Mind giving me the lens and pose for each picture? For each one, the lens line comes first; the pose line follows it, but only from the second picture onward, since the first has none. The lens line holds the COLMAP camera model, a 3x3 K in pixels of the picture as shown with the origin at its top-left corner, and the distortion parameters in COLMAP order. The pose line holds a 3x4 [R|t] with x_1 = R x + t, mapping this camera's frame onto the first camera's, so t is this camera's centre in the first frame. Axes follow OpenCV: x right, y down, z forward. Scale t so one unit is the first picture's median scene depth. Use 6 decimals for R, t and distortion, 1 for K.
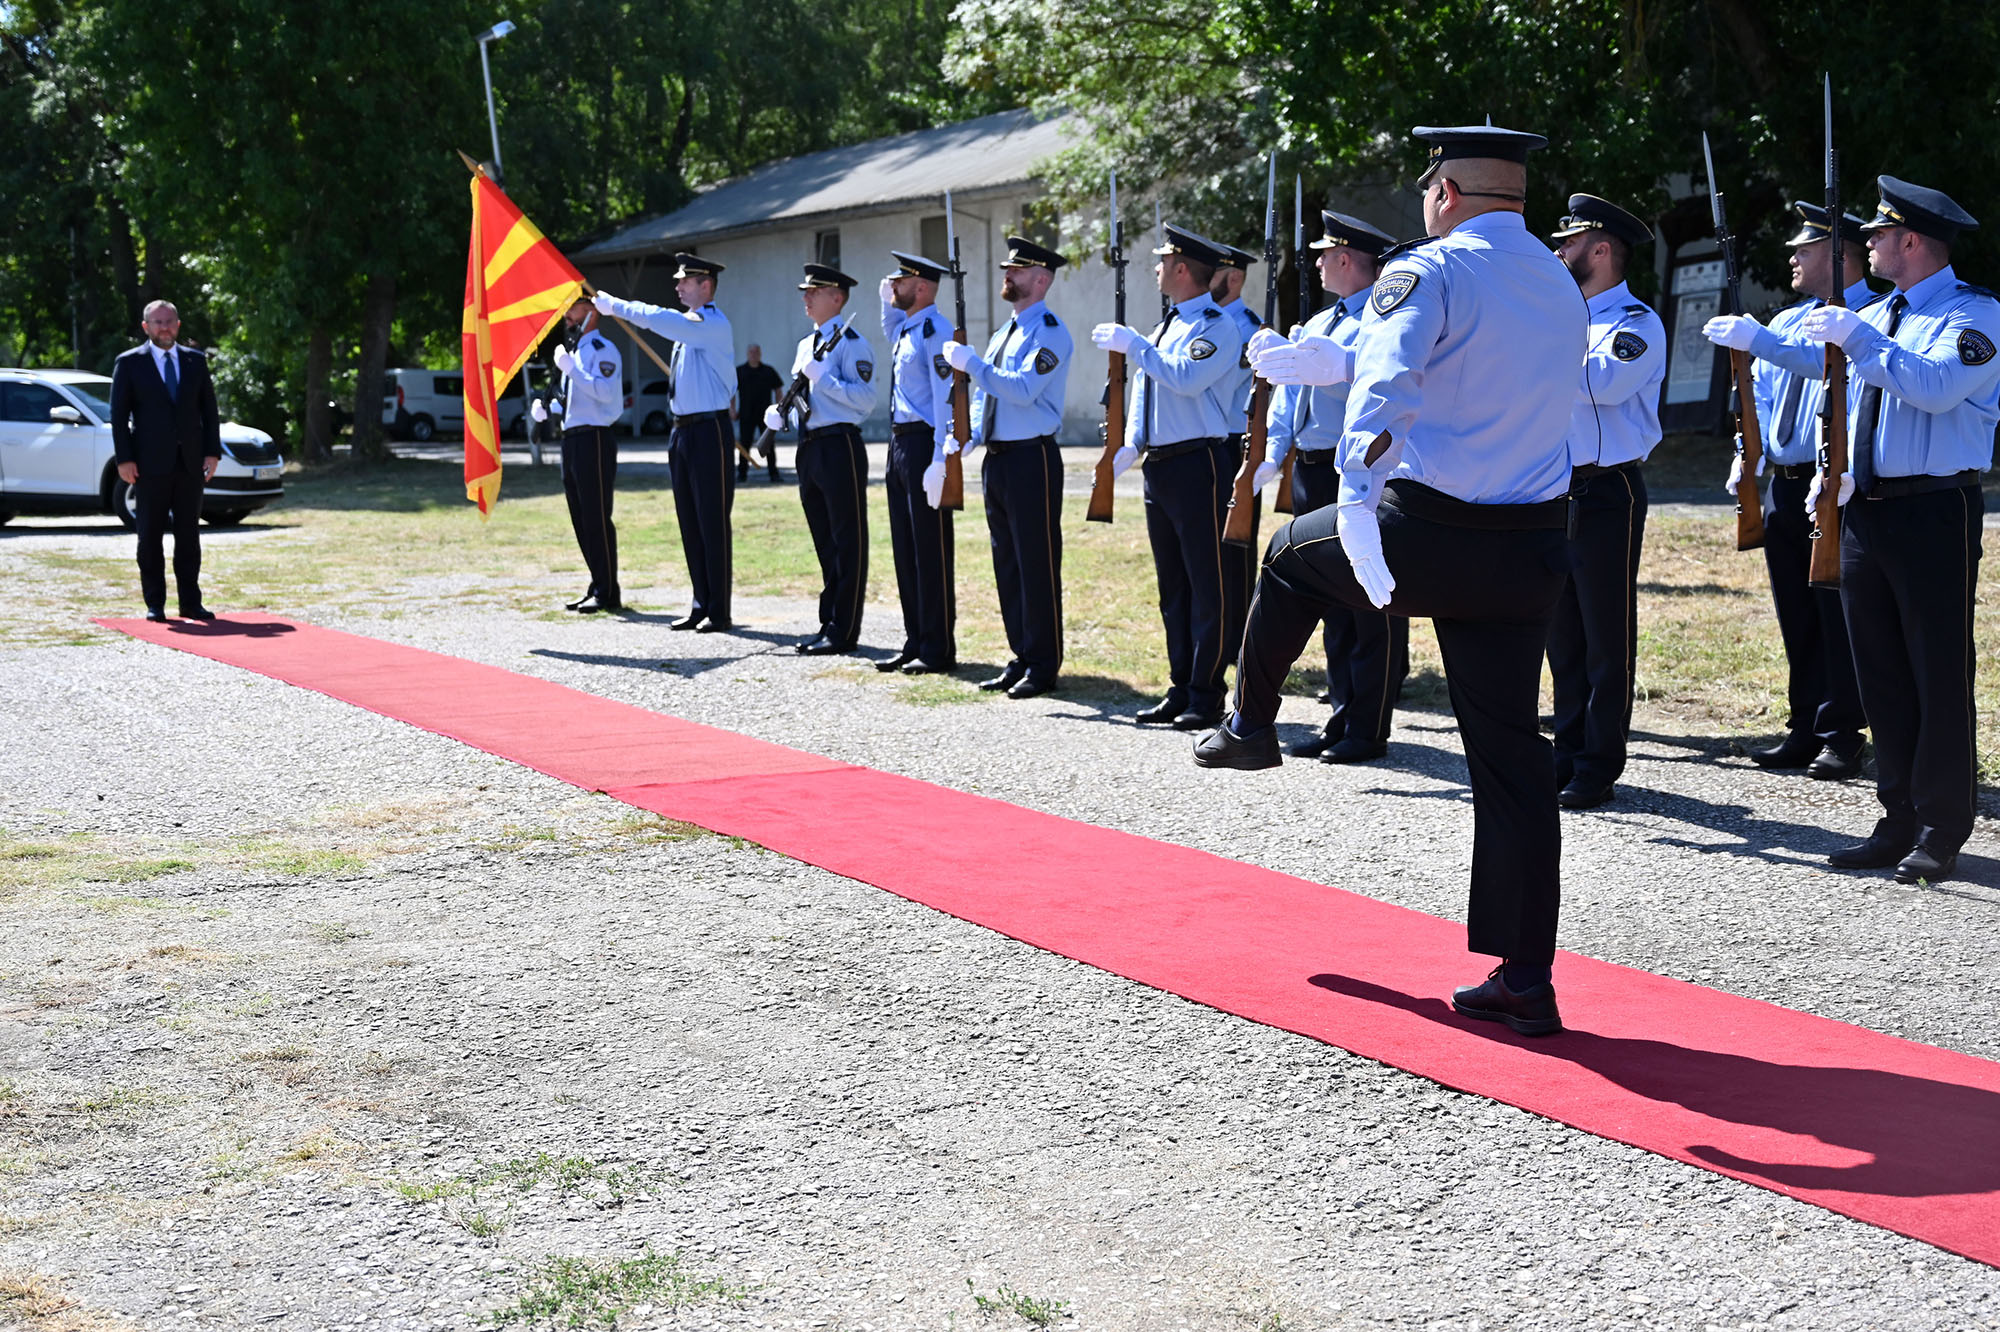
lens RADIAL K [[2560.8, 0, 1000.0], [0, 2560.8, 666.0], [0, 0, 1]] dist [-0.006968, 0.004077]
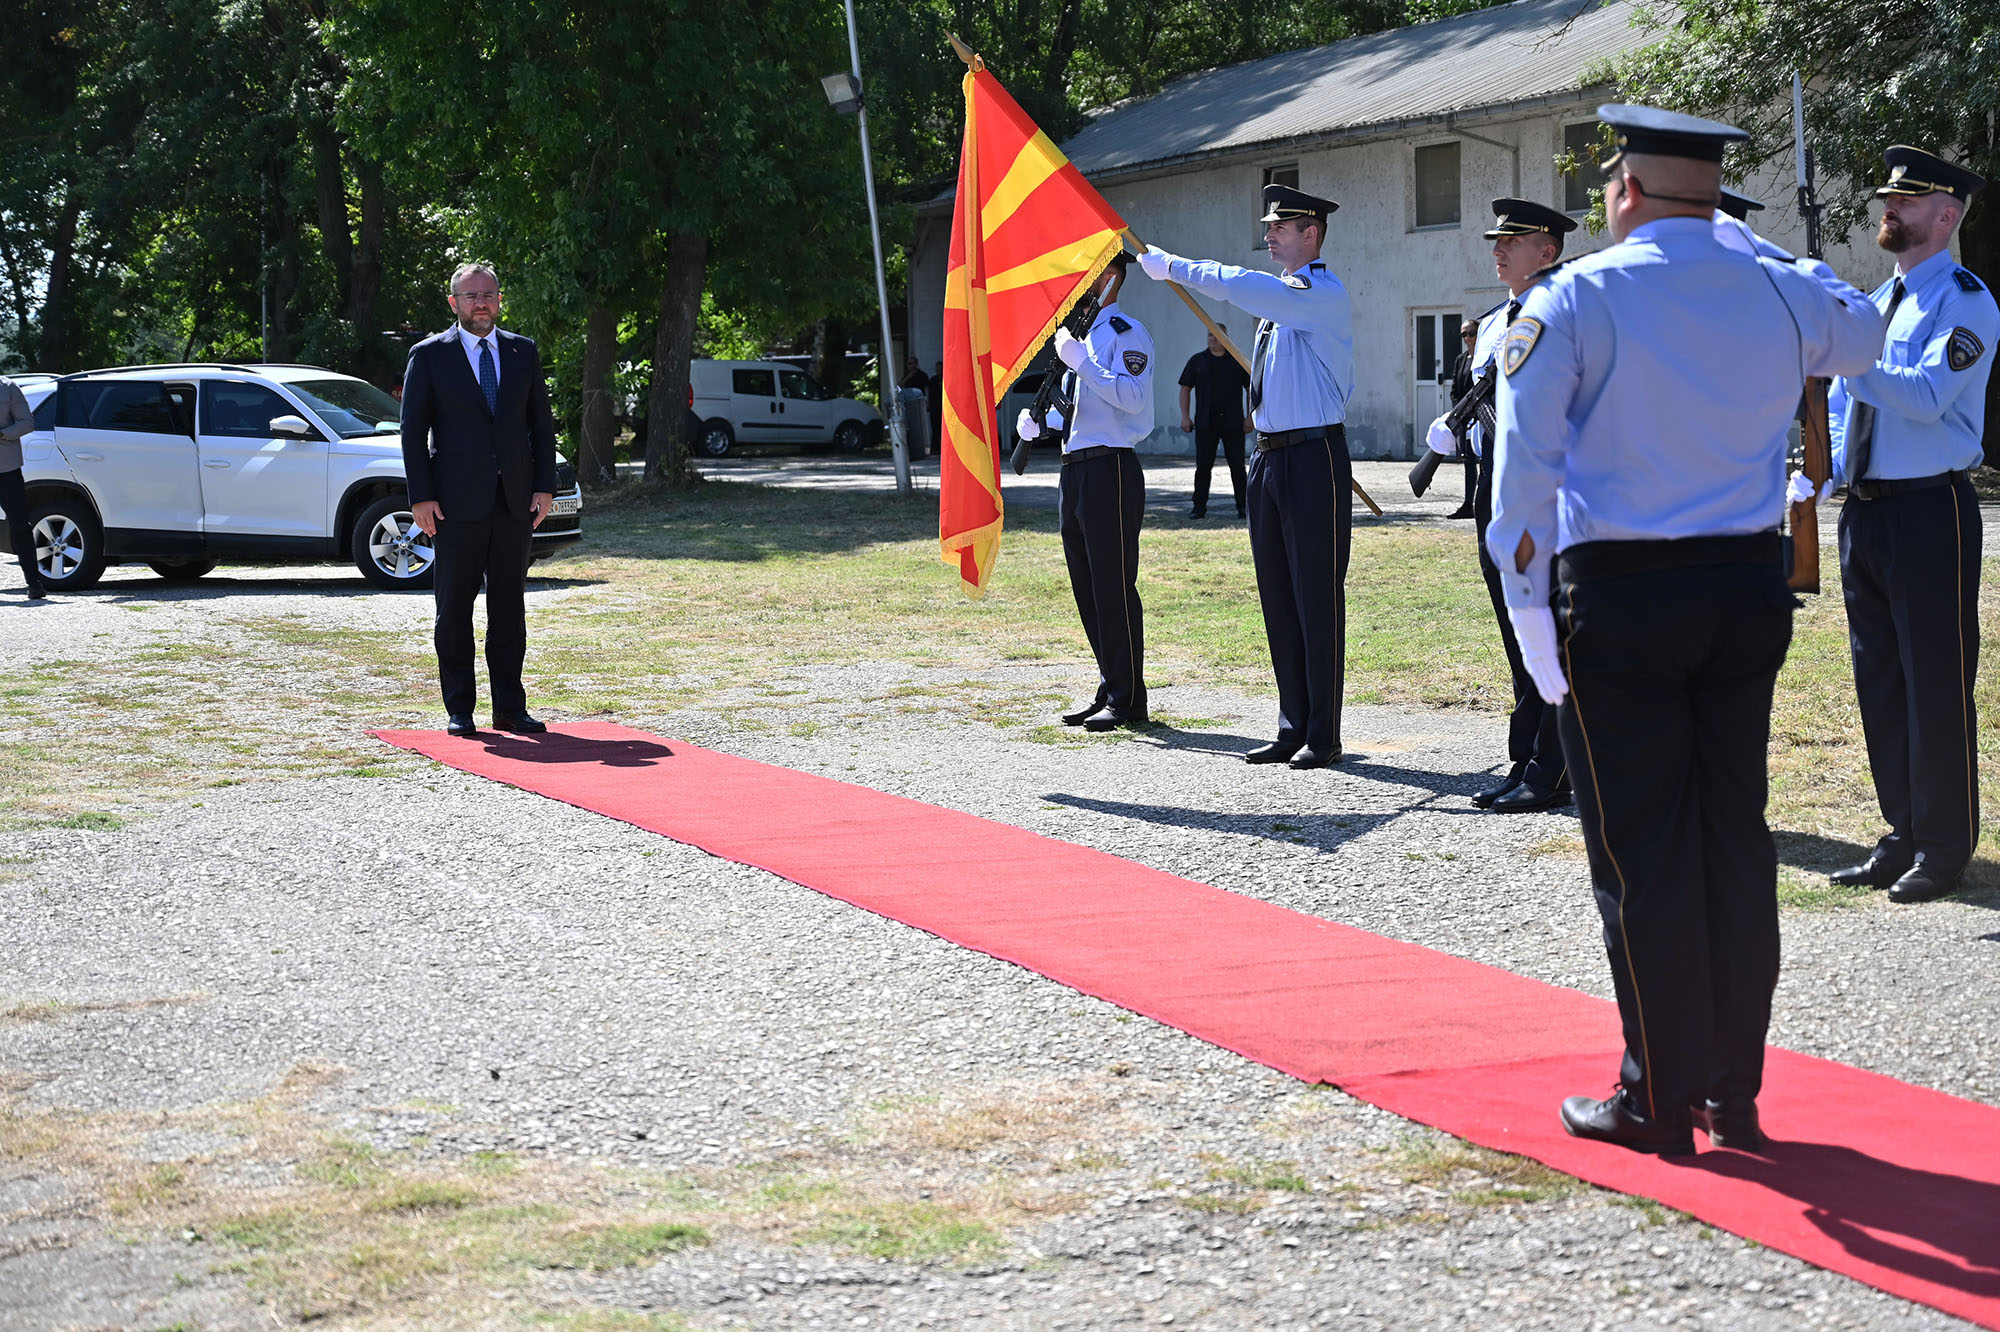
lens RADIAL K [[3390.1, 0, 1000.0], [0, 3390.1, 666.0], [0, 0, 1]] dist [0.000698, -0.065934]
pose [[0.992554, 0.006802, -0.121617, -0.079147], [-0.009739, 0.999675, -0.023572, -0.016108], [0.121417, 0.024581, 0.992297, 0.125299]]
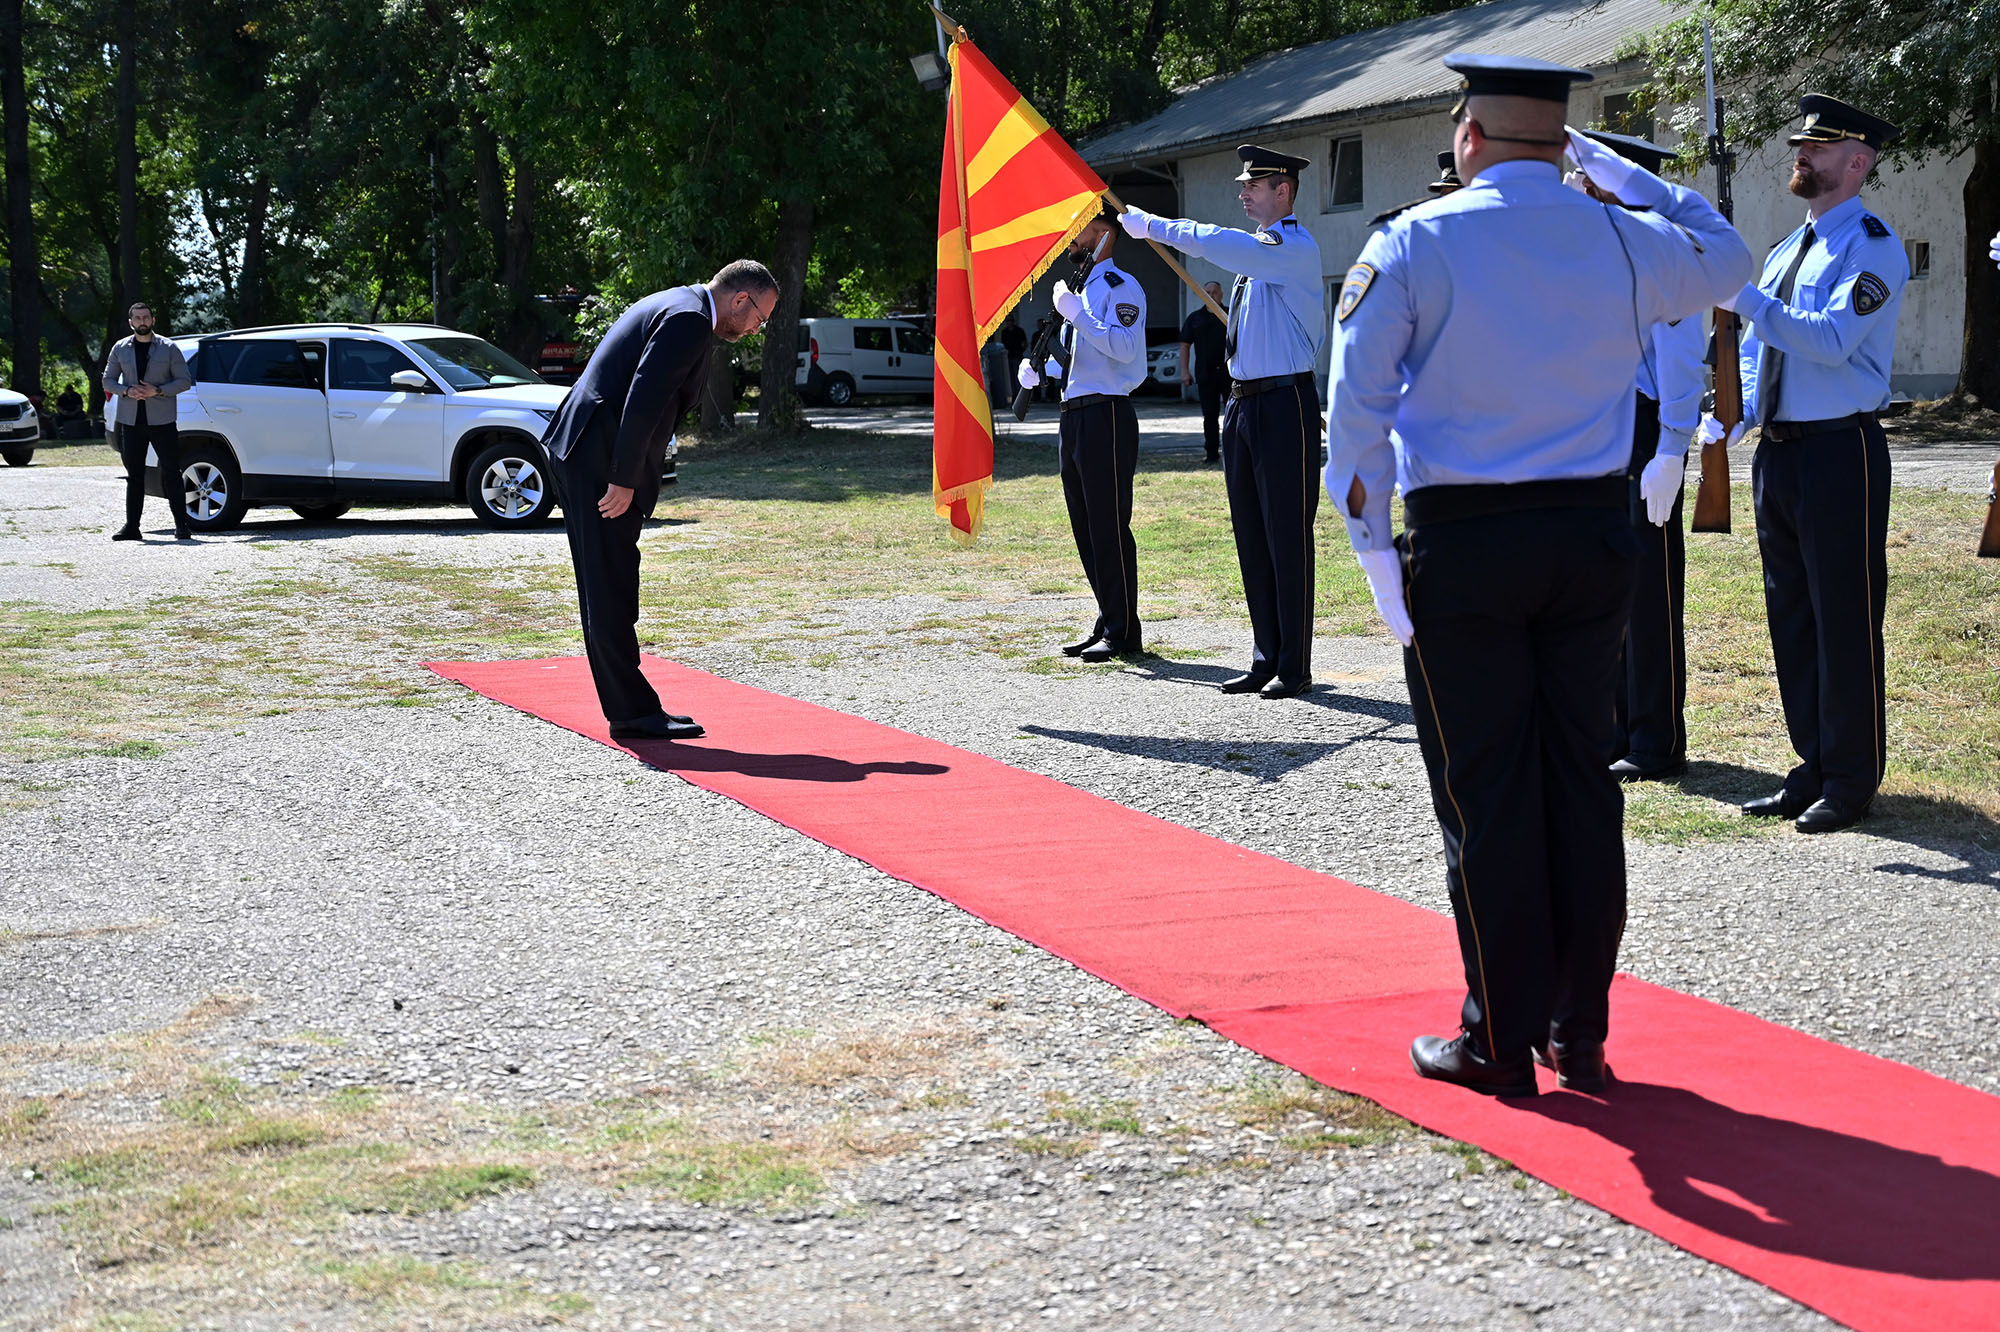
lens RADIAL K [[3025.2, 0, 1004.5], [0, 3025.2, 696.6], [0, 0, 1]] dist [-0.009327, 0.010140]
pose [[0.986632, 0.009764, -0.162671, -0.049497], [-0.008058, 0.999905, 0.011141, -0.019675], [0.162764, -0.009682, 0.986617, 0.171153]]
